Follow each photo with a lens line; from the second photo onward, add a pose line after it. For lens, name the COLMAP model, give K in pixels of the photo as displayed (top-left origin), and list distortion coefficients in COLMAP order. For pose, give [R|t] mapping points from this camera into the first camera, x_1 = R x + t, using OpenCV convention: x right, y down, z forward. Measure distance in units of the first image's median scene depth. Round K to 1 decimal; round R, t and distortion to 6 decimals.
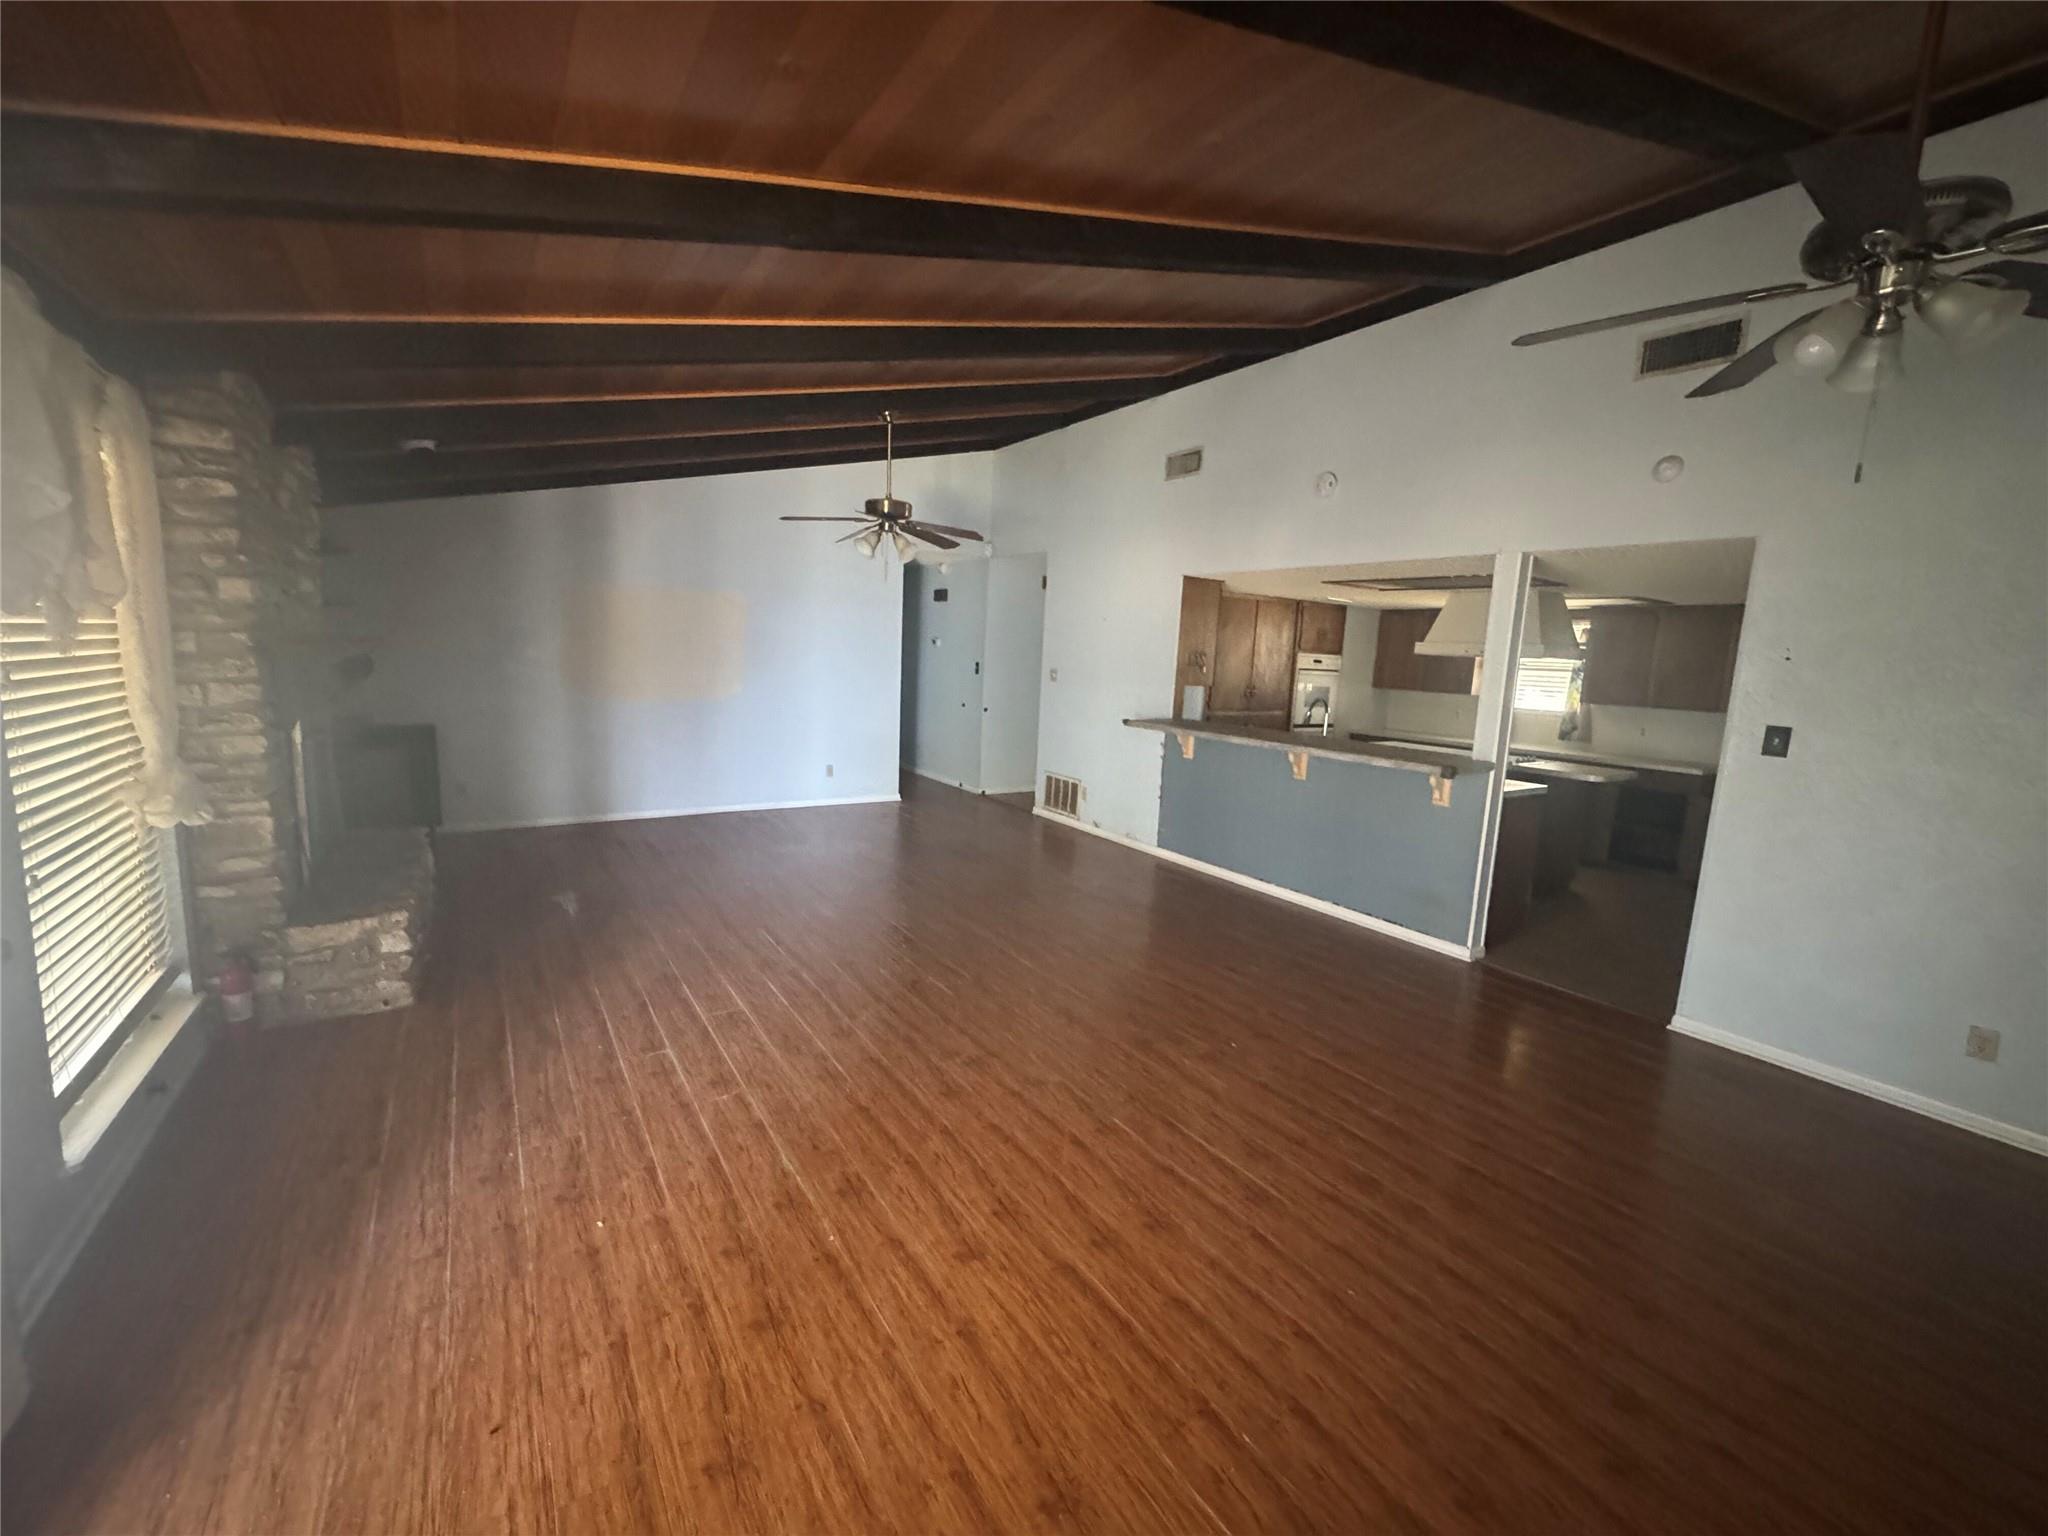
lens RADIAL K [[816.4, 0, 1024.0], [0, 816.4, 768.0], [0, 0, 1]] dist [-0.002484, -0.000497]
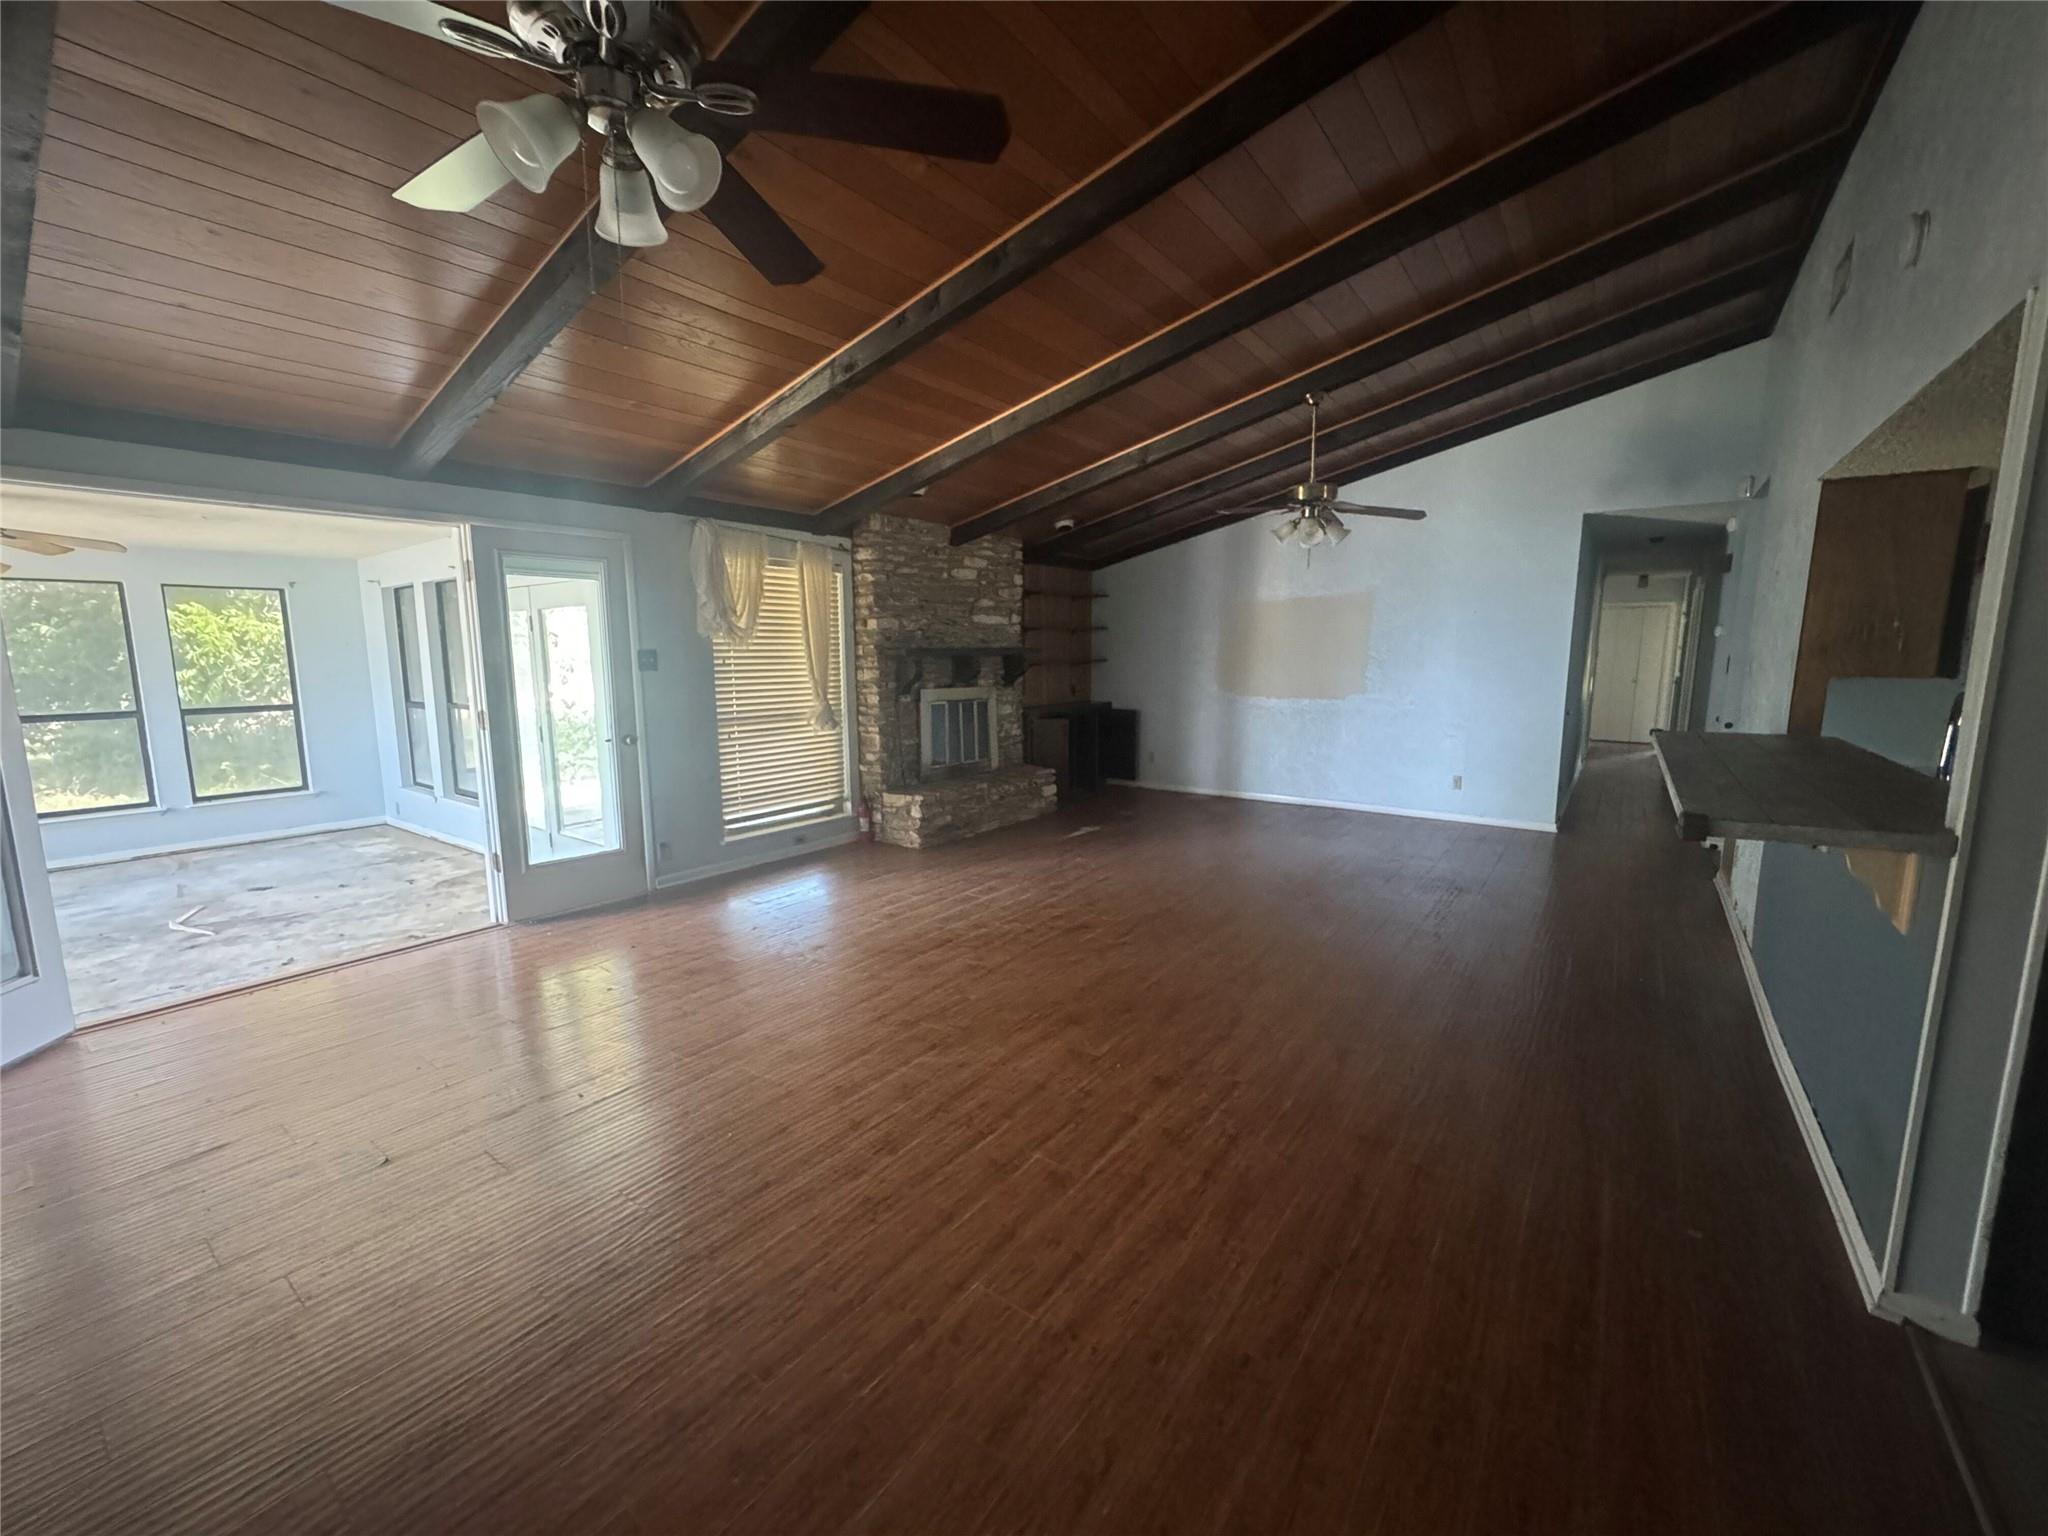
lens RADIAL K [[816.4, 0, 1024.0], [0, 816.4, 768.0], [0, 0, 1]] dist [-0.002484, -0.000497]
pose [[0.340988, 0.090309, -0.935720, 0.792684], [-0.117319, 0.991681, 0.052958, -0.006703], [0.932718, 0.091720, 0.348746, 0.452167]]
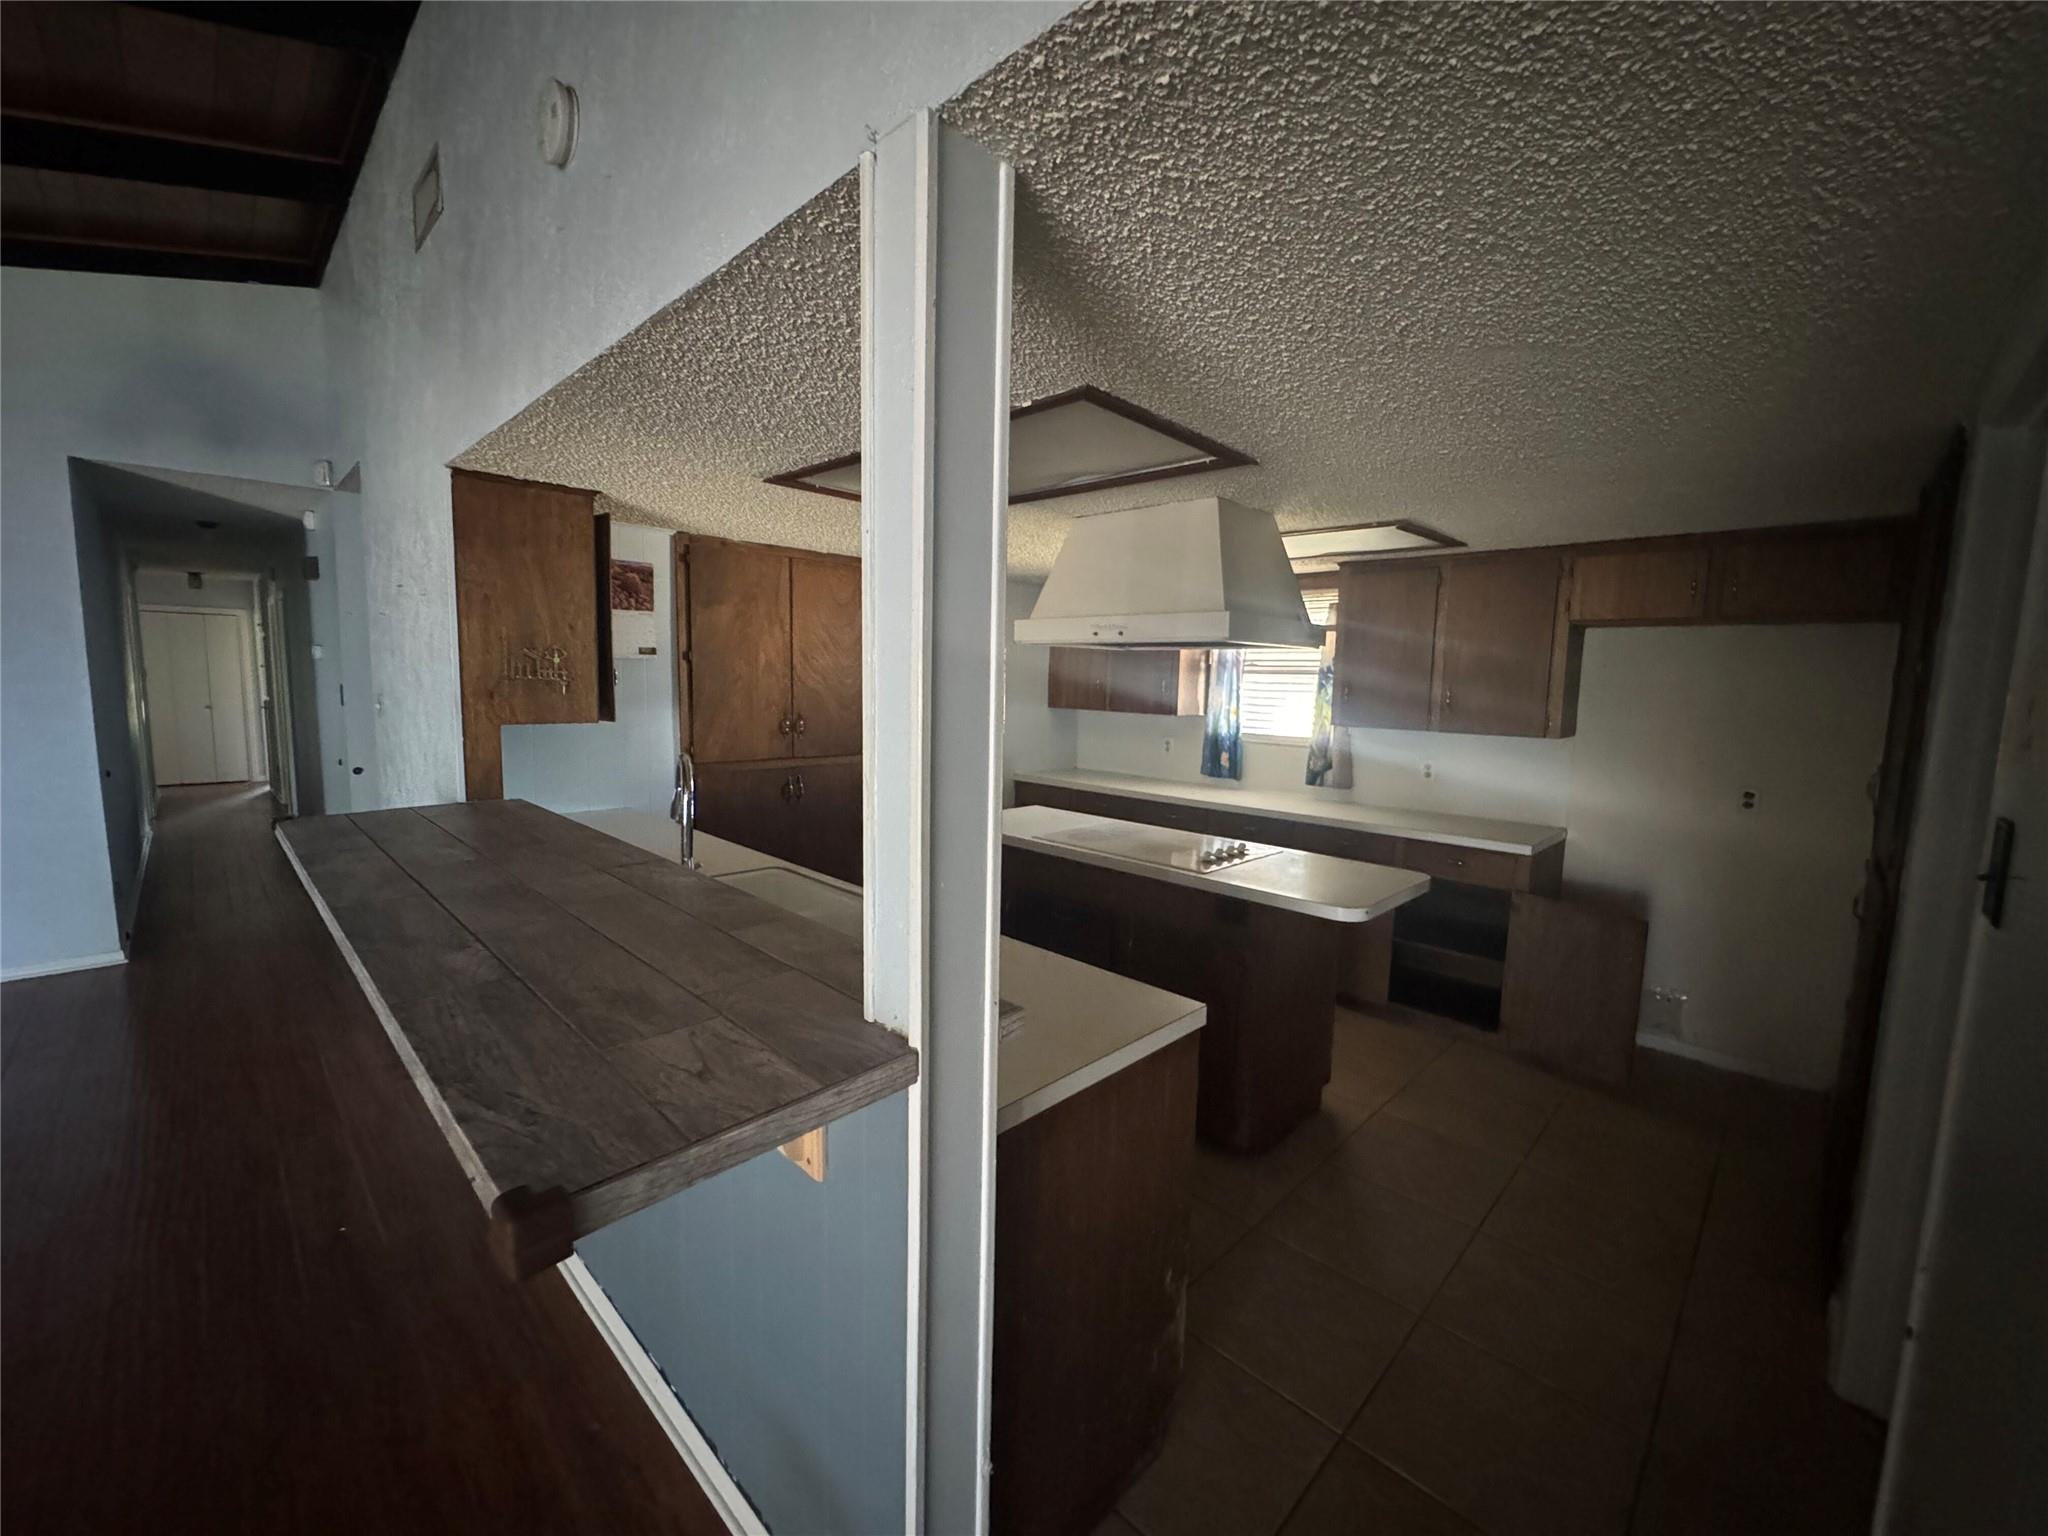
lens RADIAL K [[816.4, 0, 1024.0], [0, 816.4, 768.0], [0, 0, 1]] dist [-0.002484, -0.000497]
pose [[0.978629, -0.046289, 0.200354, 0.568891], [0.051051, 0.998522, -0.018661, -0.082385], [-0.199194, 0.028491, 0.979546, 0.769452]]
